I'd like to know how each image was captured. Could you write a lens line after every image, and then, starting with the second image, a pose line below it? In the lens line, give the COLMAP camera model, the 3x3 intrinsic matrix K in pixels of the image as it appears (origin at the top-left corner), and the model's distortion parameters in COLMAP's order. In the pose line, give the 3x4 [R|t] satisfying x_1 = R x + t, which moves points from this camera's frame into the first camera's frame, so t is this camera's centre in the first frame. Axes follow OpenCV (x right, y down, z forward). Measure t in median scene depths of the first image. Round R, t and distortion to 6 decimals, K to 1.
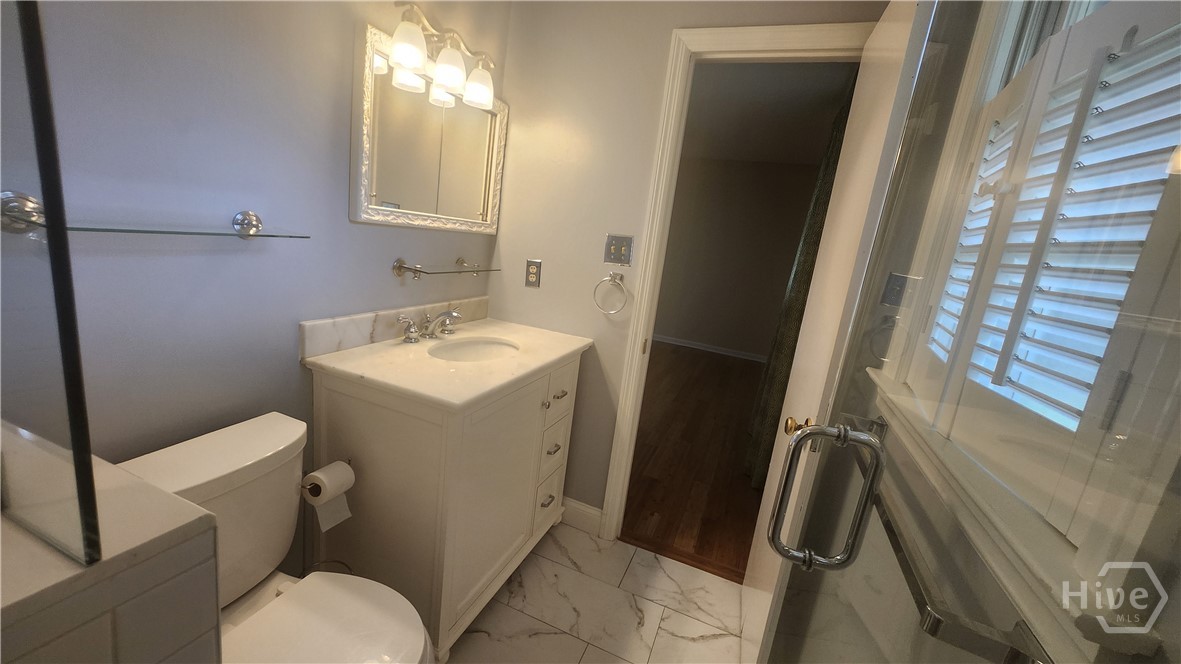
lens RADIAL K [[462.2, 0, 580.4], [0, 462.2, 332.6], [0, 0, 1]] dist [-0.000440, -0.000116]
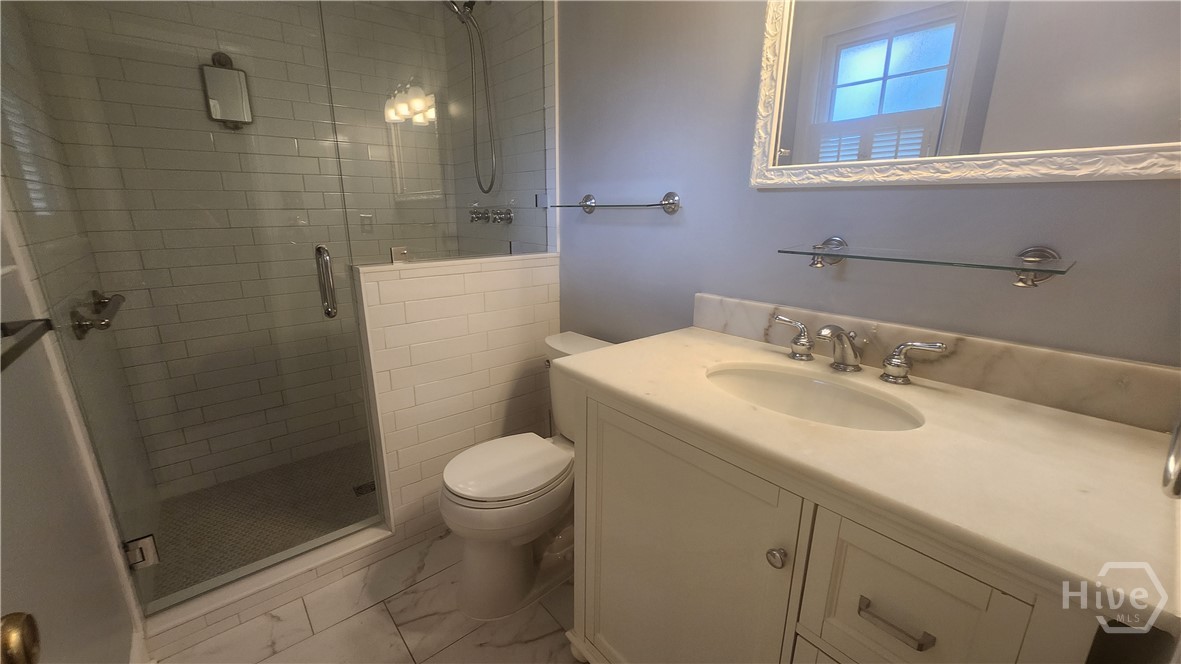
lens RADIAL K [[462.2, 0, 580.4], [0, 462.2, 332.6], [0, 0, 1]] dist [-0.000440, -0.000116]
pose [[-0.467127, 0.107218, -0.877665, 0.426816], [-0.242741, 0.938930, 0.243899, -0.117176], [0.850217, 0.326977, -0.412573, 1.123900]]
